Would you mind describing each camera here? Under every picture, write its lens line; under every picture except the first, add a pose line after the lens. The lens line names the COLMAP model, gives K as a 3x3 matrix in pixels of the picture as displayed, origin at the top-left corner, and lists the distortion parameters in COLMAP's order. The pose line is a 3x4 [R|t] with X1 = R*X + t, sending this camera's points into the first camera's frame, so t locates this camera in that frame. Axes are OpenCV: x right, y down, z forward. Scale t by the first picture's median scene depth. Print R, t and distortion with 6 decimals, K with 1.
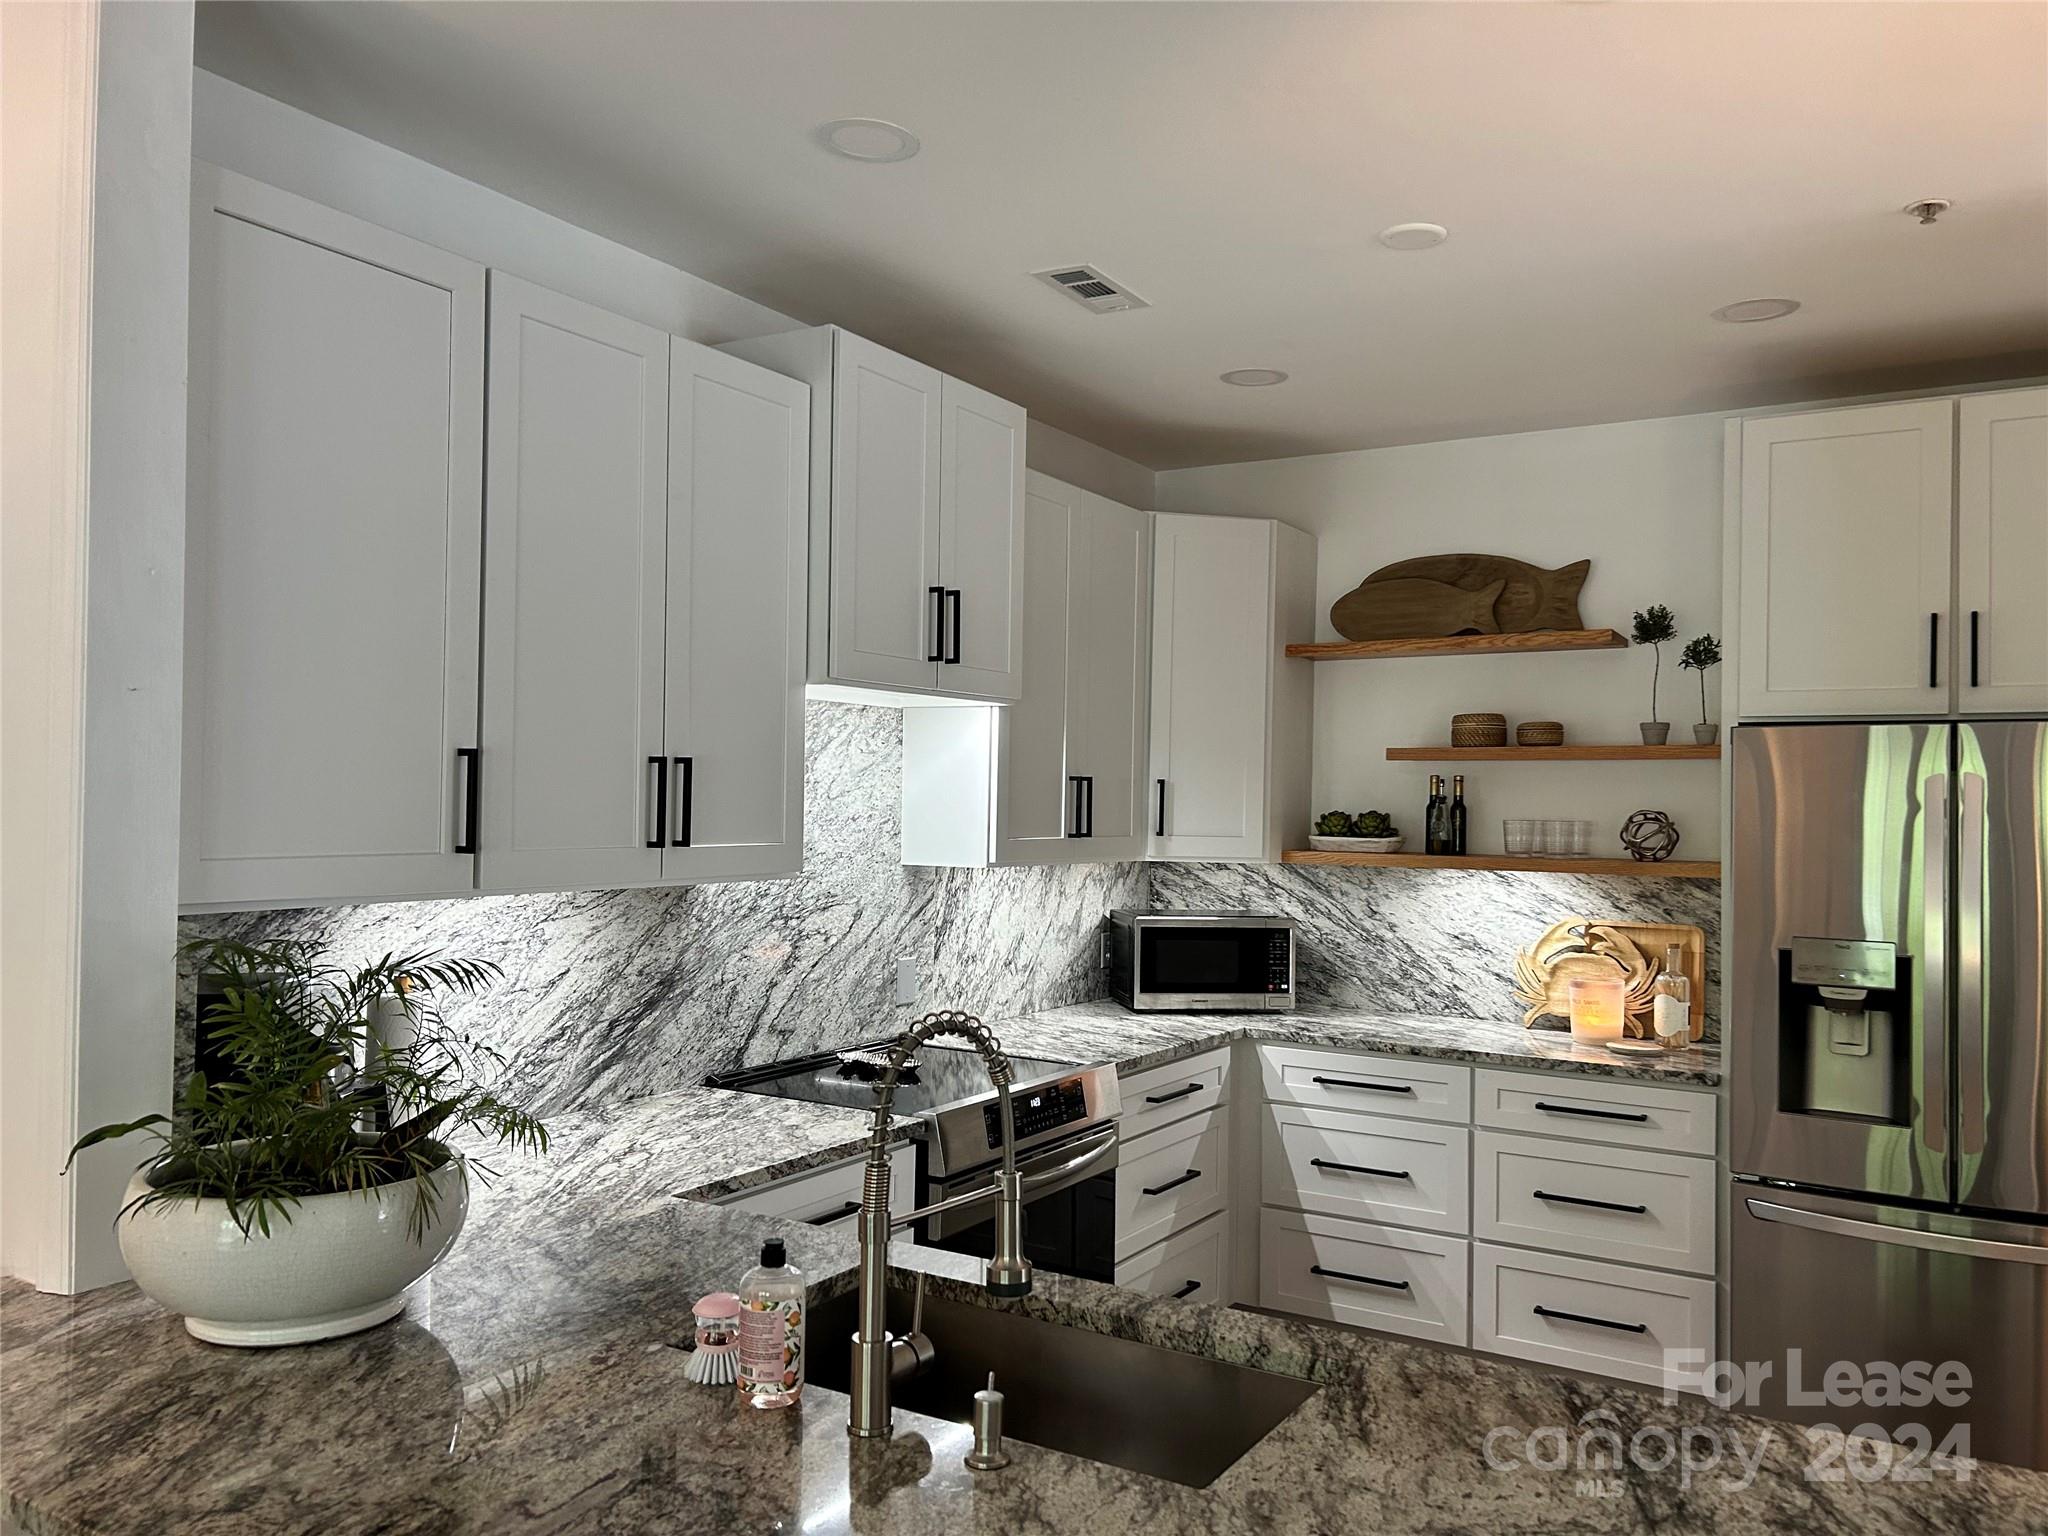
lens RADIAL K [[1518.8, 0, 1049.5], [0, 1518.8, 771.7], [0, 0, 1]] dist [0.097023, -0.160077]
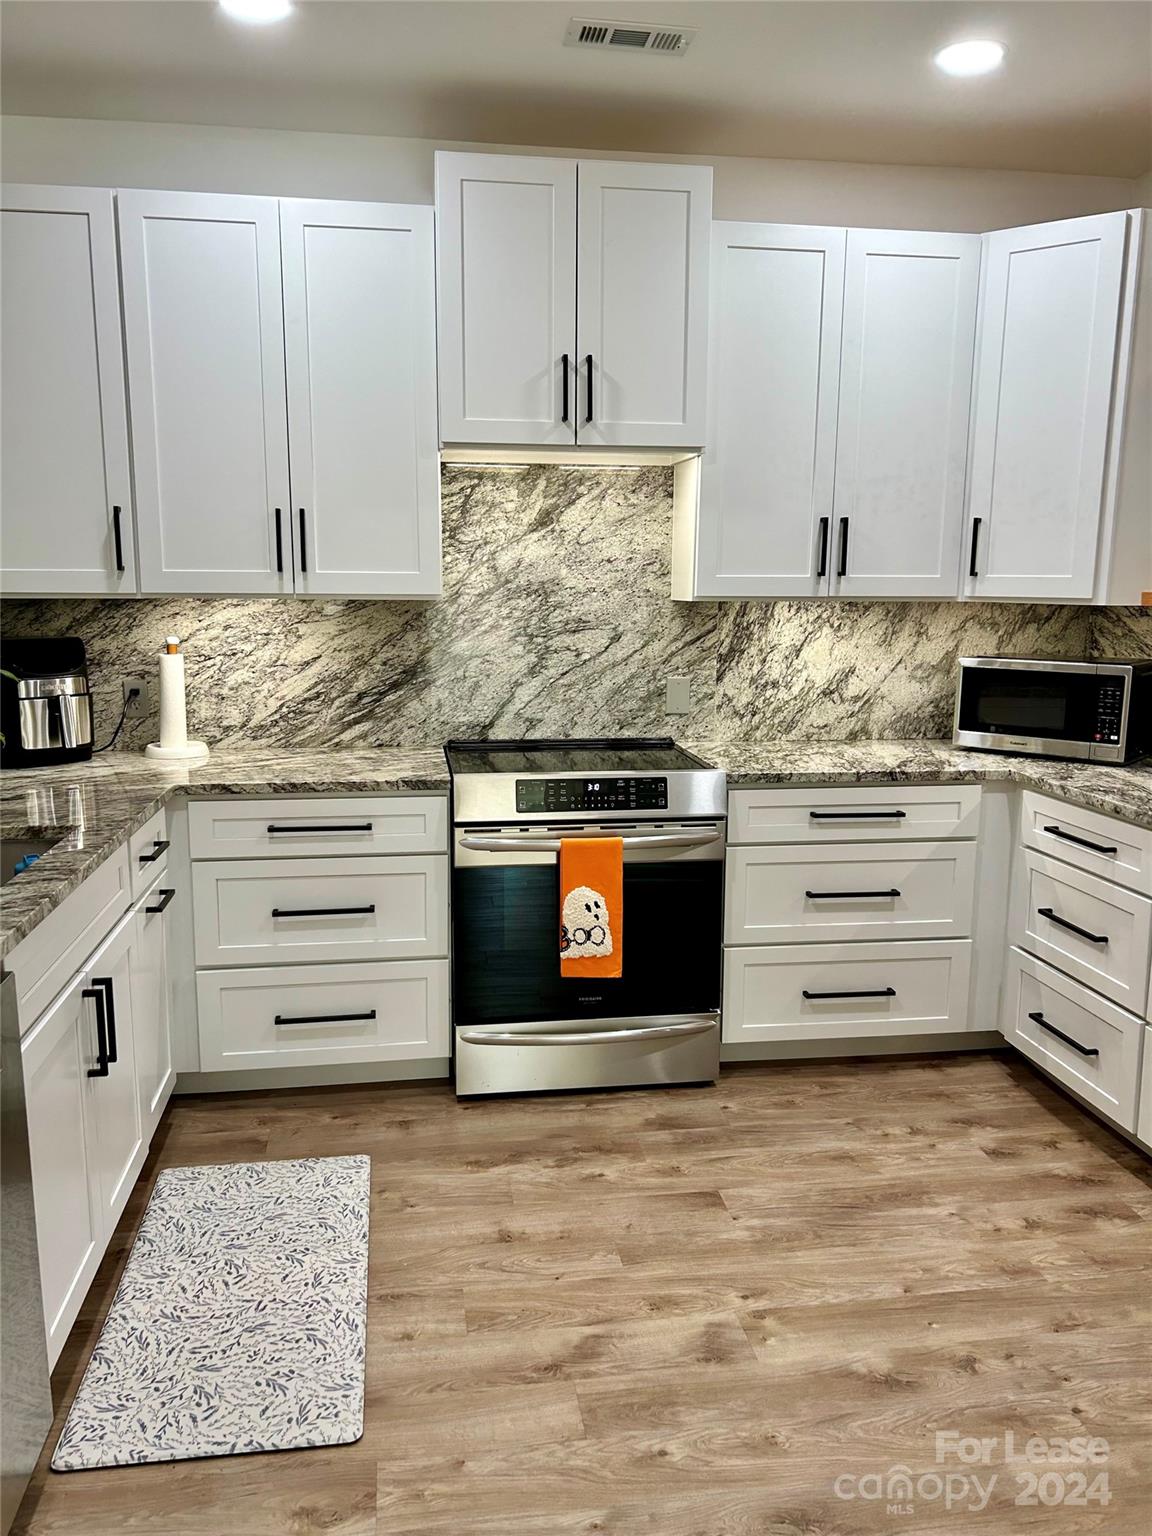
lens RADIAL K [[1139.1, 0, 569.5], [0, 1139.1, 774.4], [0, 0, 1]] dist [0.097023, -0.160077]
pose [[0.634384, 0.114231, -0.764531, 0.532865], [0.019434, 0.986352, 0.163500, 0.044928], [0.772774, -0.118580, 0.623506, 0.327507]]
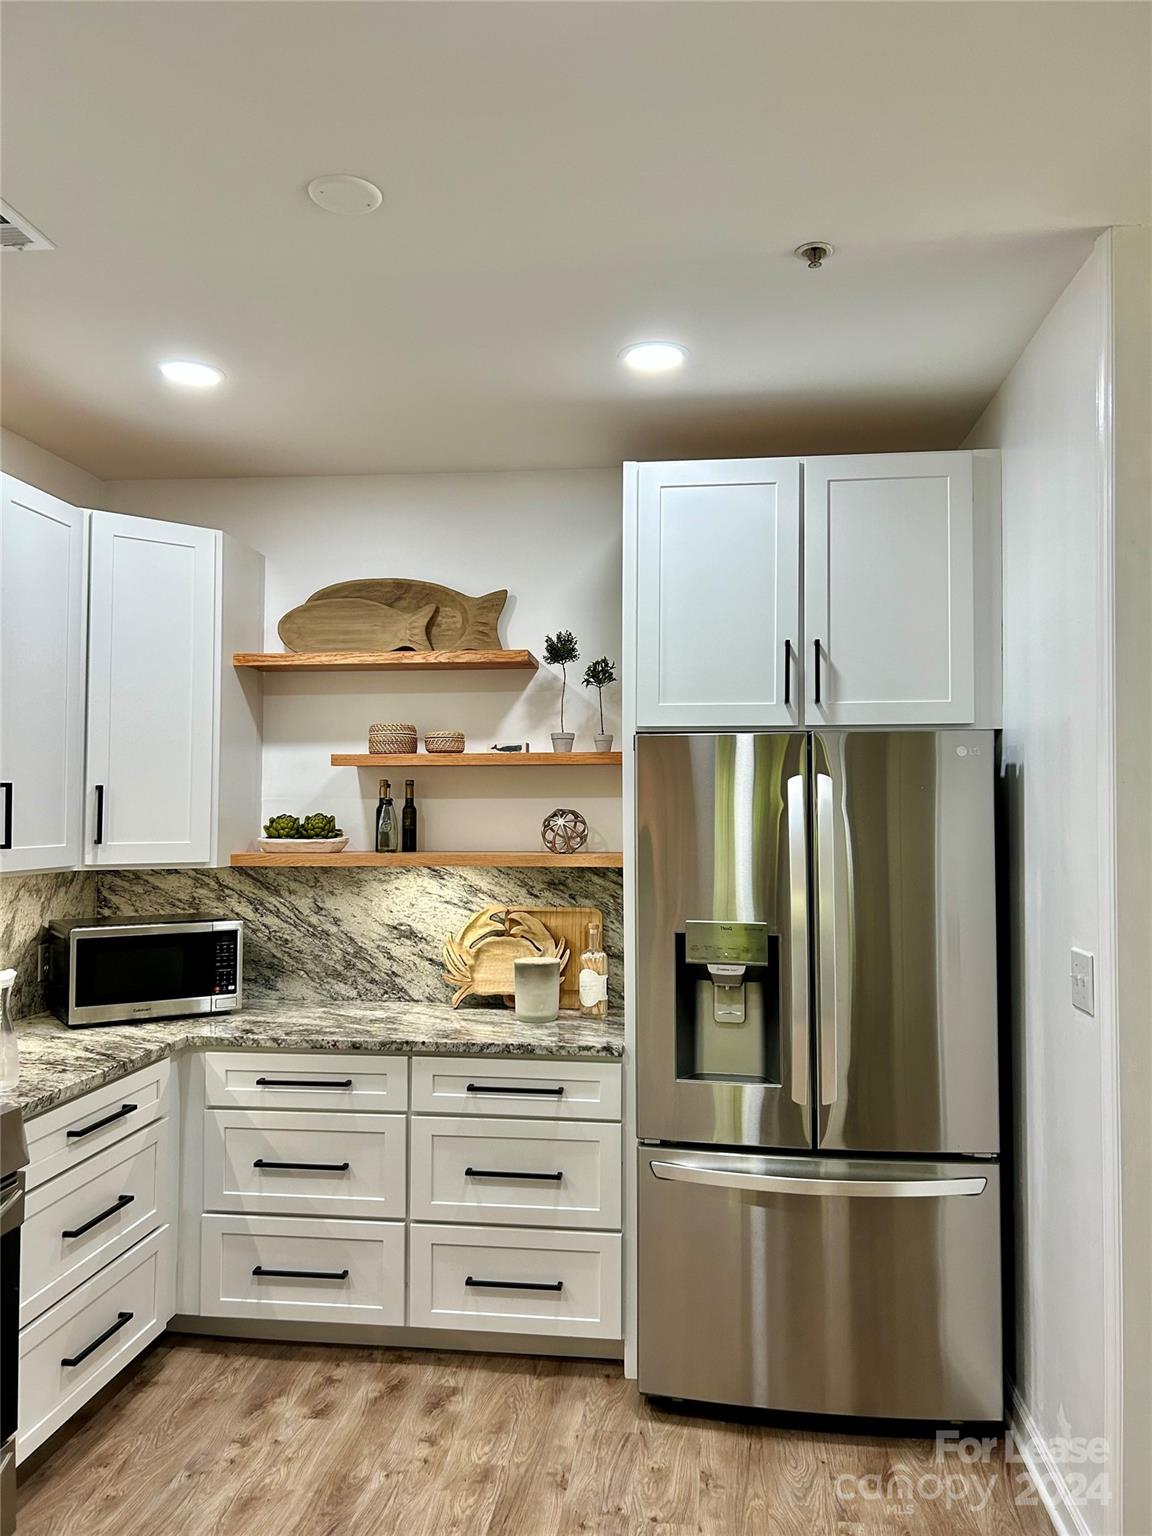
lens RADIAL K [[1139.0, 0, 573.6], [0, 1139.0, 752.0], [0, 0, 1]] dist [0.055403, -0.078019]
pose [[0.913503, 0.003427, 0.406818, 0.055205], [0.006145, 0.999734, -0.022220, 0.001319], [-0.406786, 0.022798, 0.913239, 0.218969]]
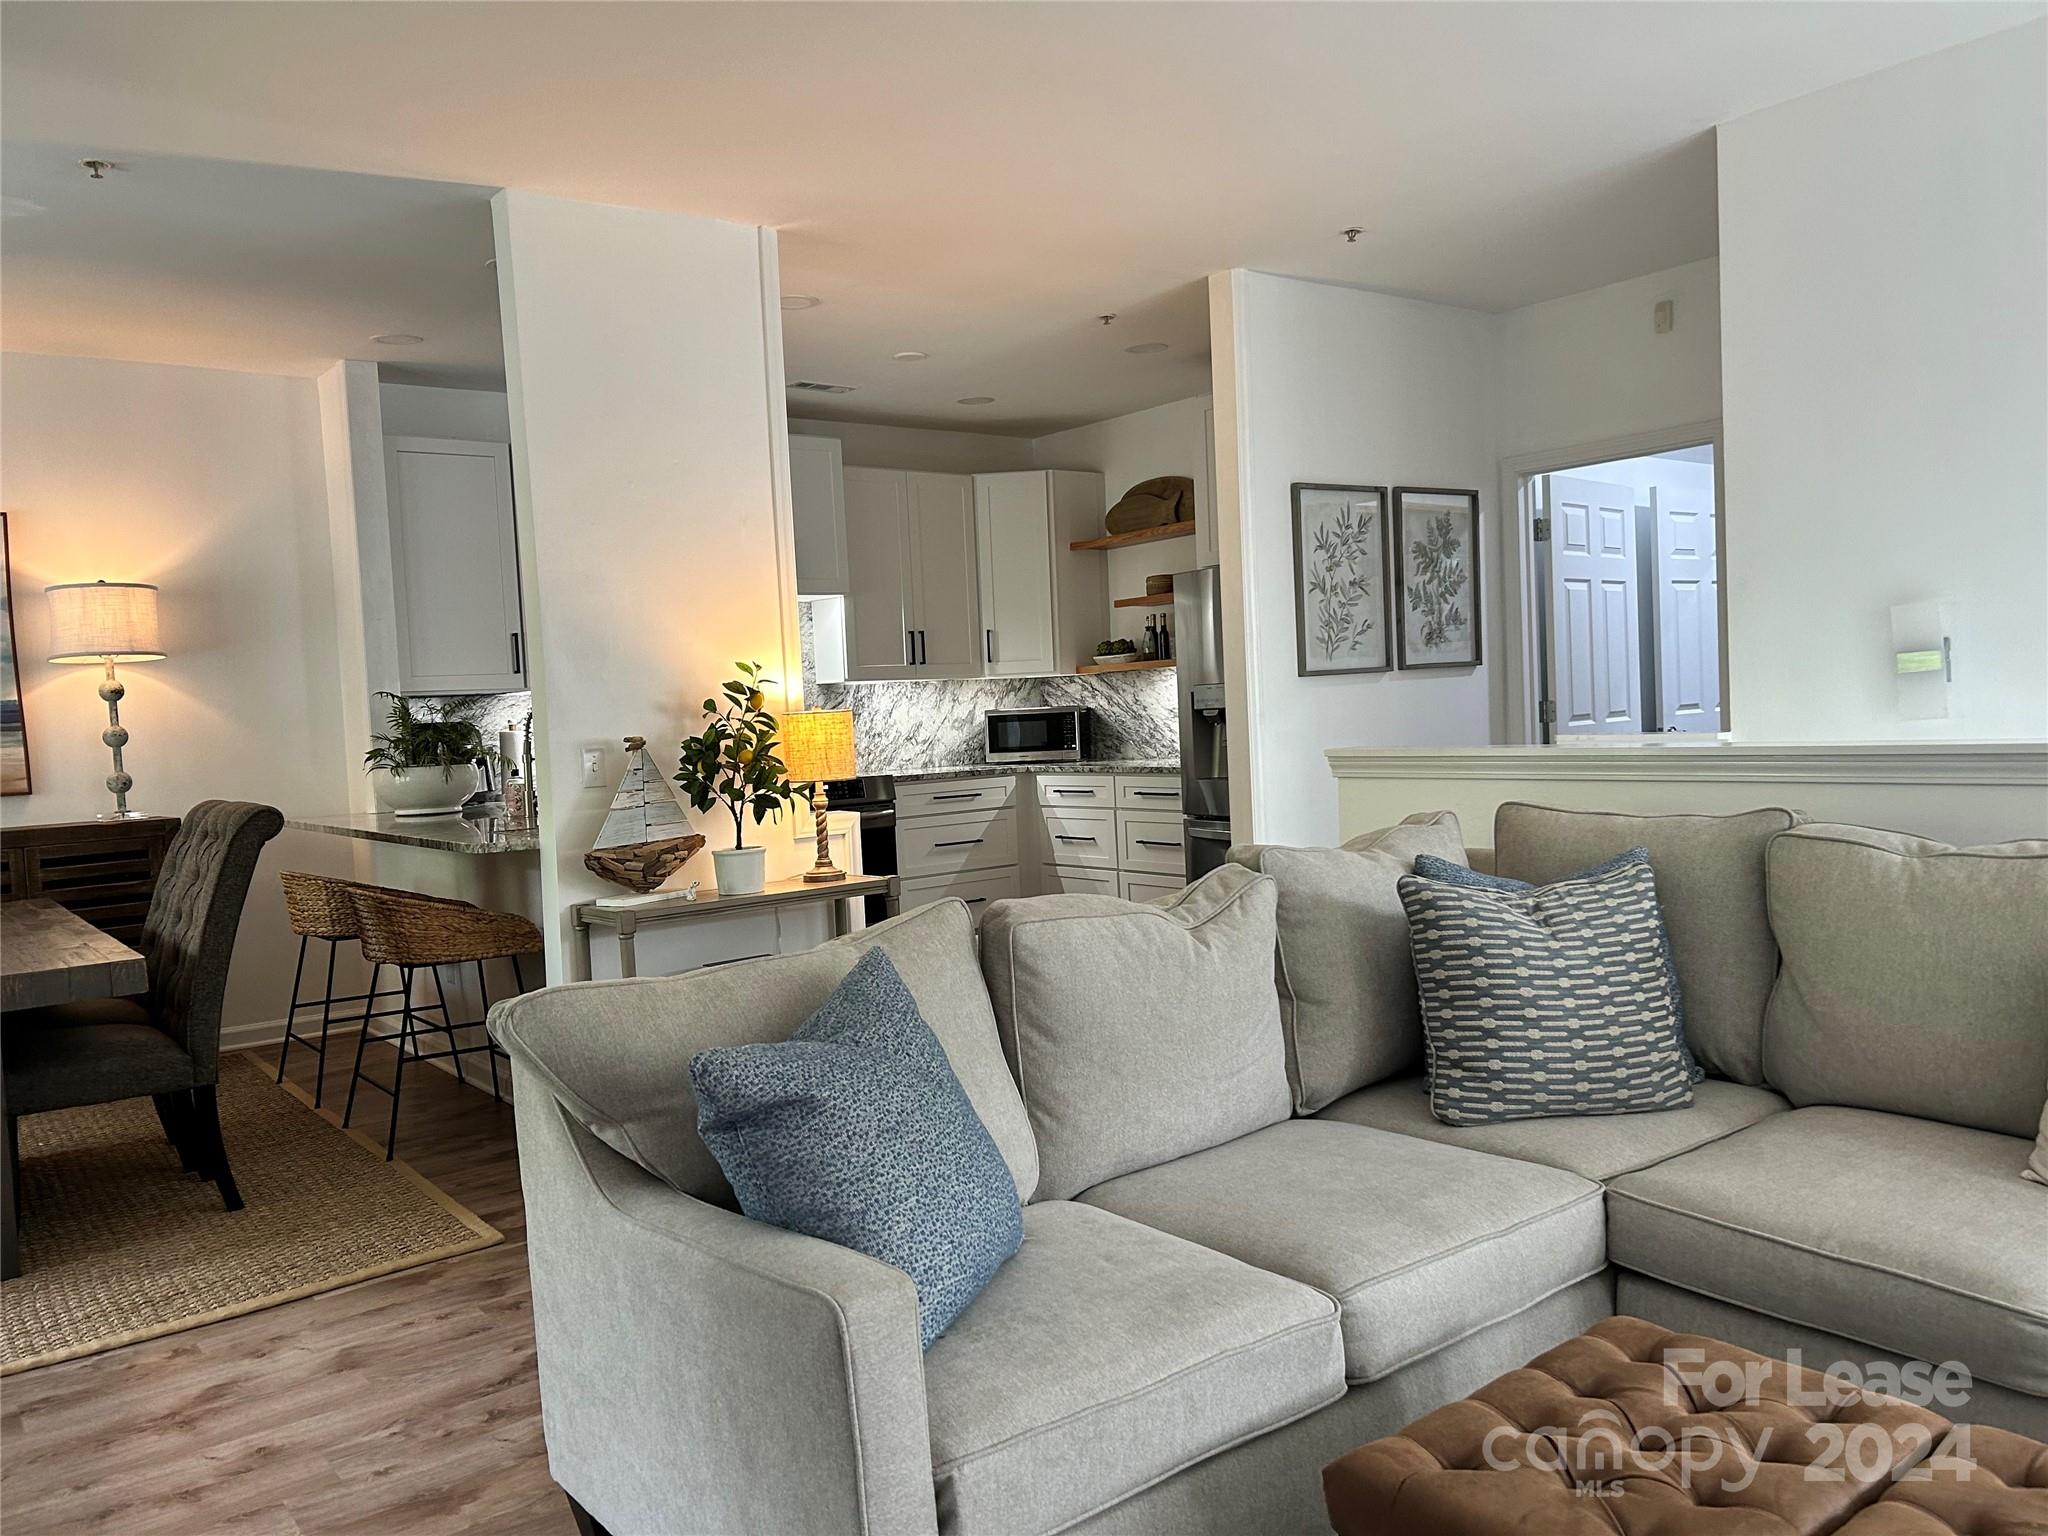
lens RADIAL K [[1518.8, 0, 1049.5], [0, 1518.8, 771.7], [0, 0, 1]] dist [0.097023, -0.160077]
pose [[0.935565, -0.047698, -0.349918, 0.792339], [0.071540, 0.995891, 0.055522, 0.080578], [0.345832, -0.076977, 0.935133, -0.659434]]
